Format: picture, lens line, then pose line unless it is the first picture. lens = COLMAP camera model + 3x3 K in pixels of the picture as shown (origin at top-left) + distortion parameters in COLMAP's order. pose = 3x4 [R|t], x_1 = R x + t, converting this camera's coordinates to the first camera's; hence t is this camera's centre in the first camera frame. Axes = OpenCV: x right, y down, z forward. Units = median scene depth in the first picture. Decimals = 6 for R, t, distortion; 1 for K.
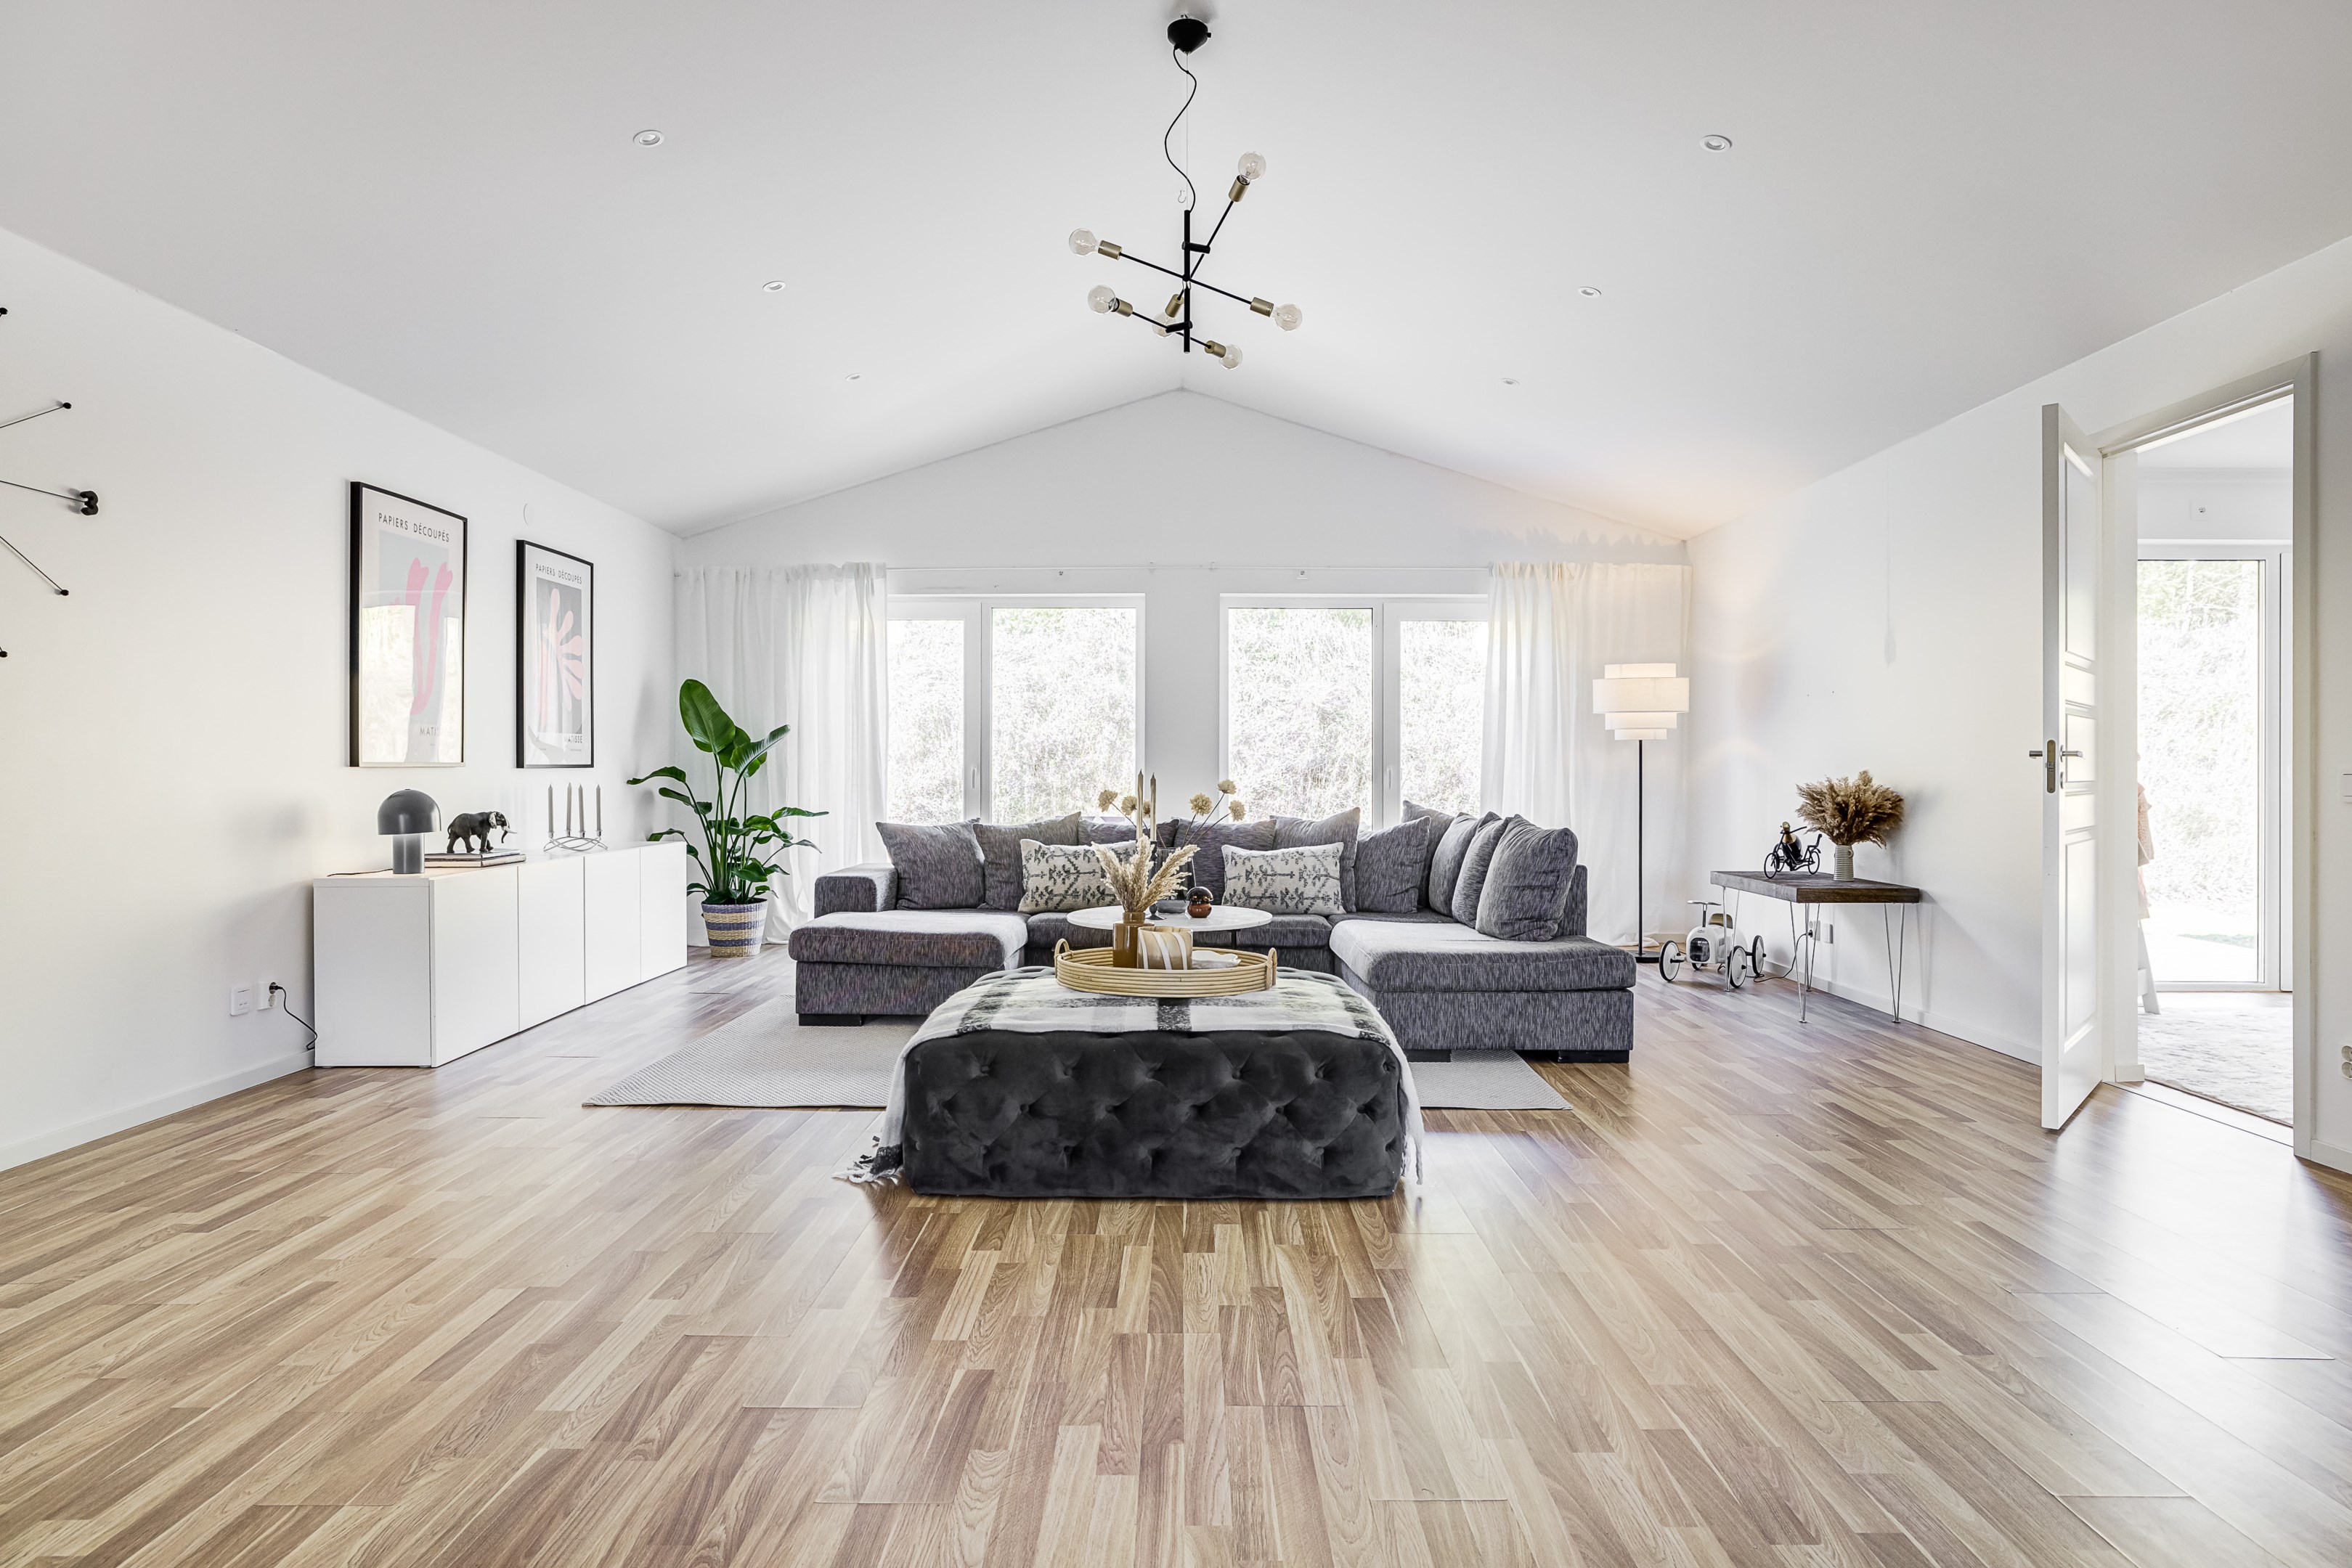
lens RADIAL K [[1361.0, 0, 1167.7], [0, 1361.0, 781.8], [0, 0, 1]] dist [-0.000937, 0.000061]
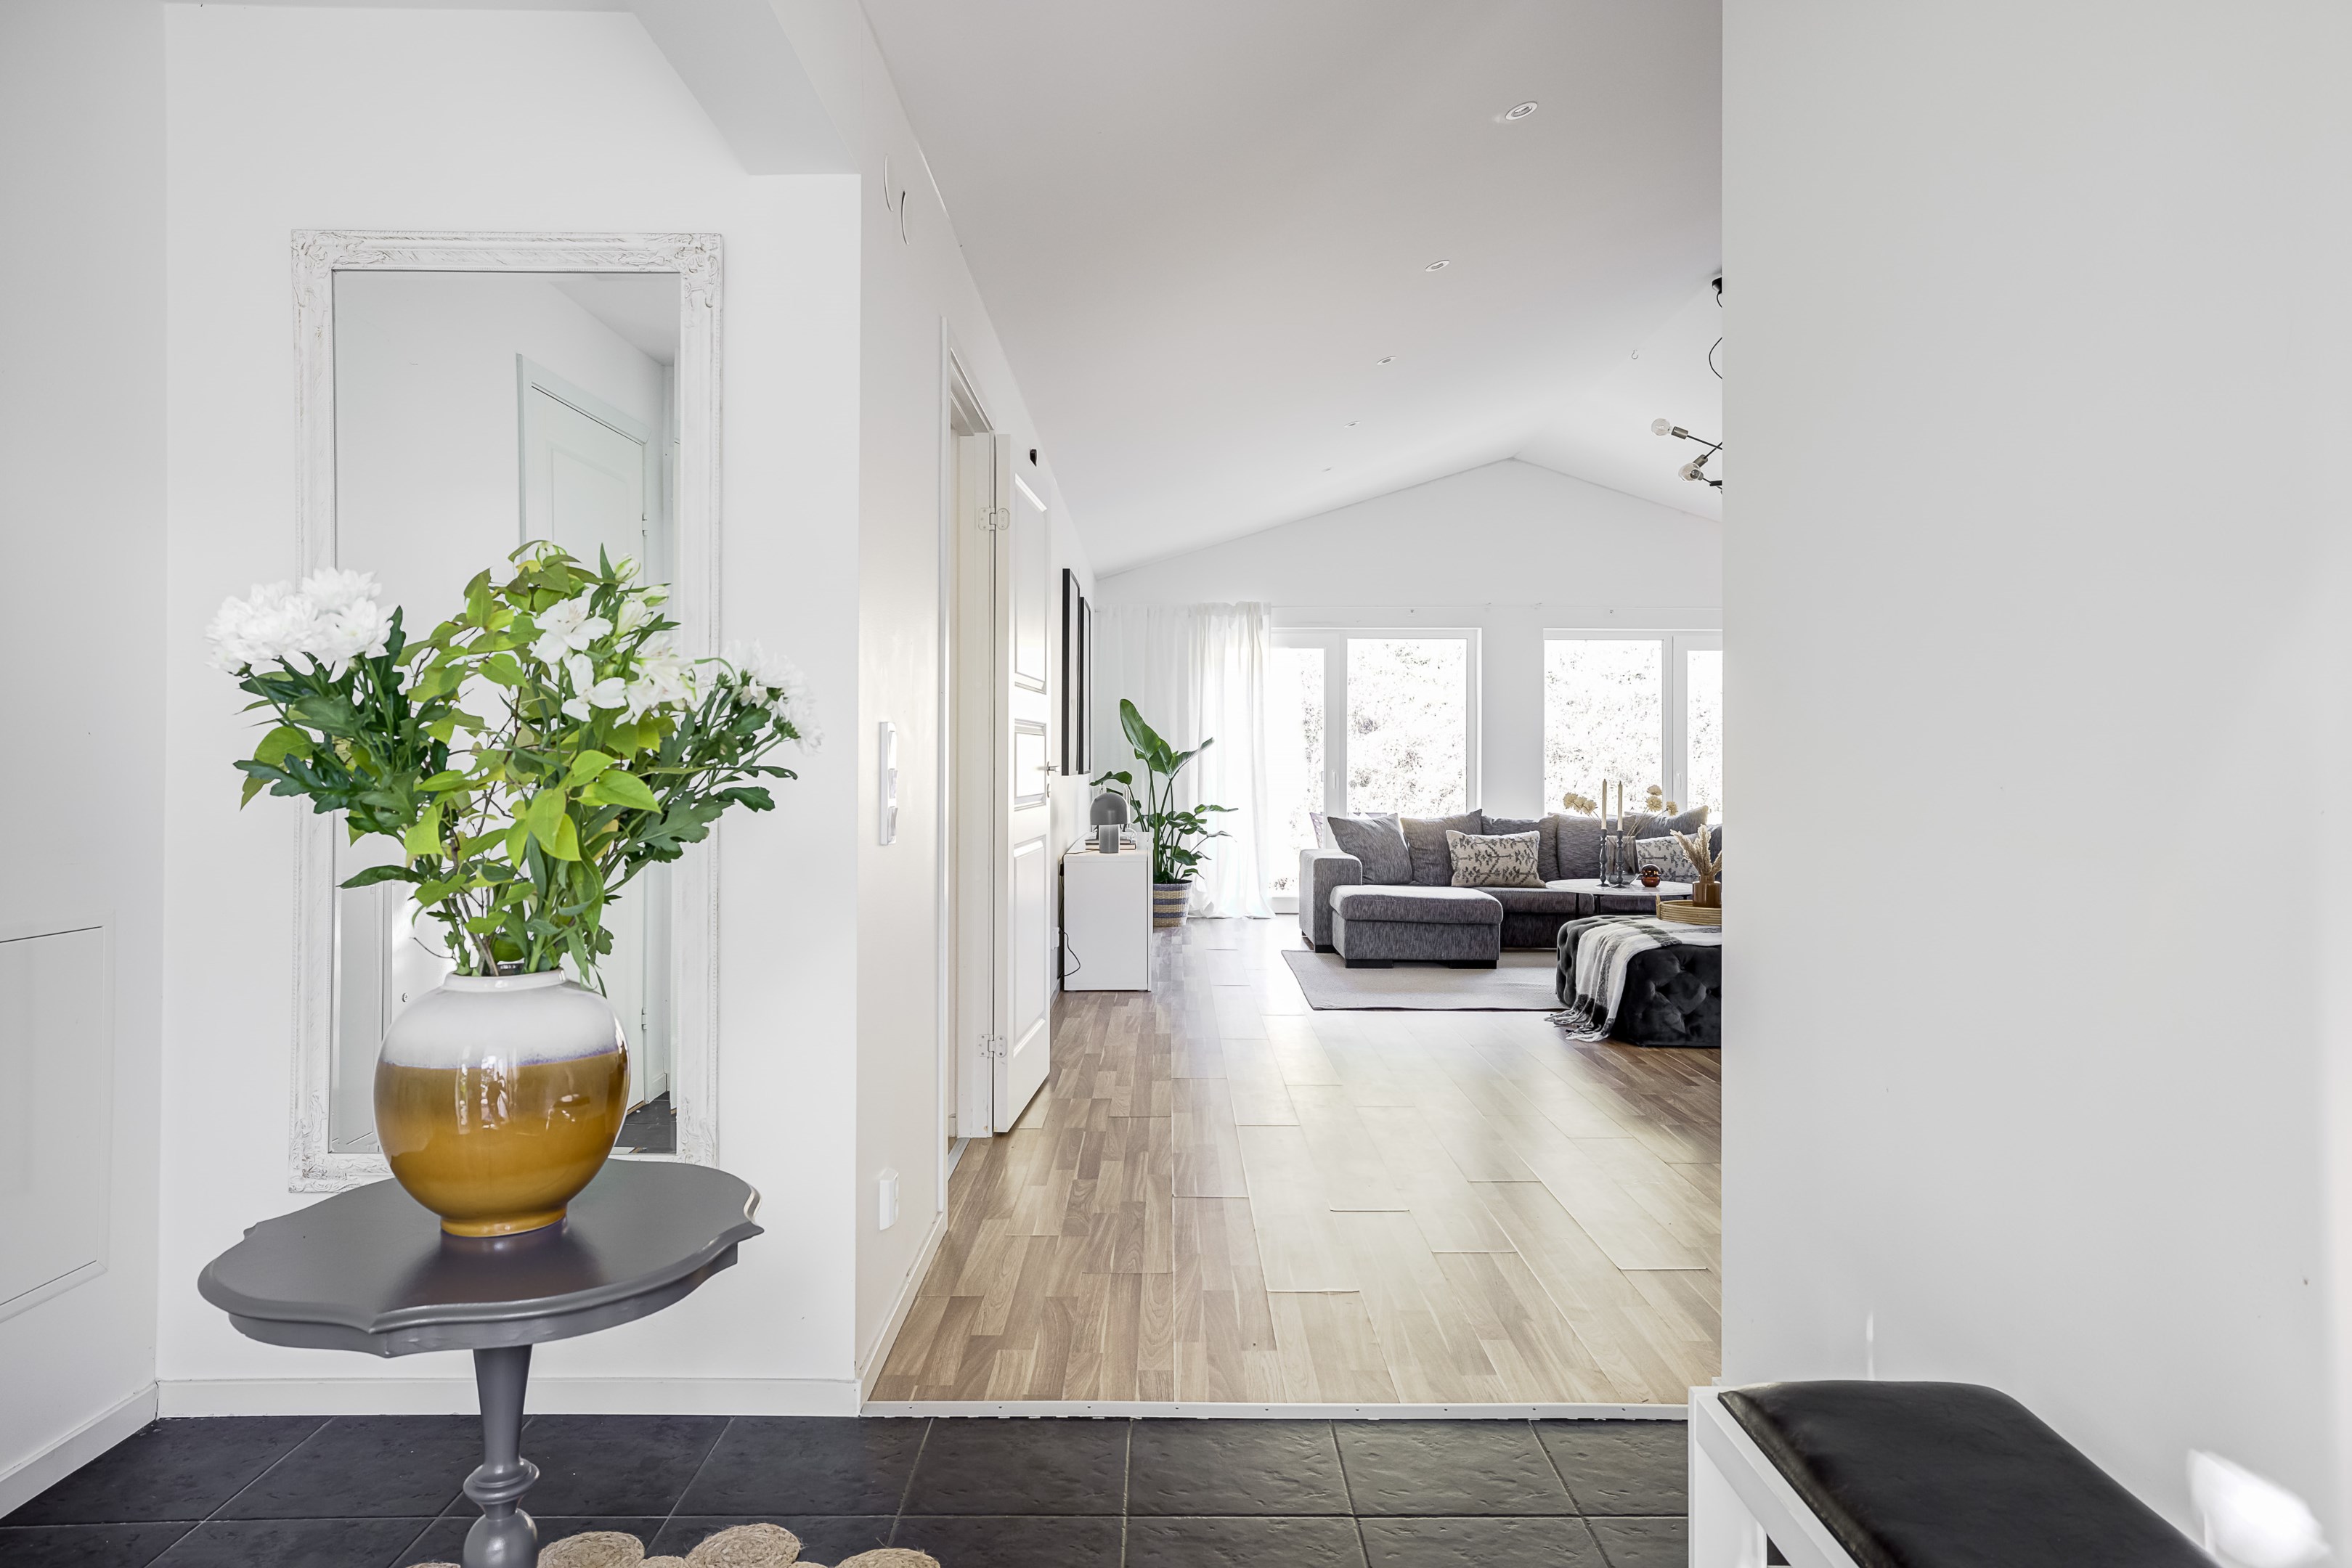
lens RADIAL K [[1481.7, 0, 1181.4], [0, 1481.7, 774.6], [0, 0, 1]] dist [0.004687, 0.001014]
pose [[0.999625, 0.001310, 0.027362, -0.343110], [-0.001315, 0.999999, 0.000188, -0.008595], [-0.027361, -0.000224, 0.999626, -0.332342]]
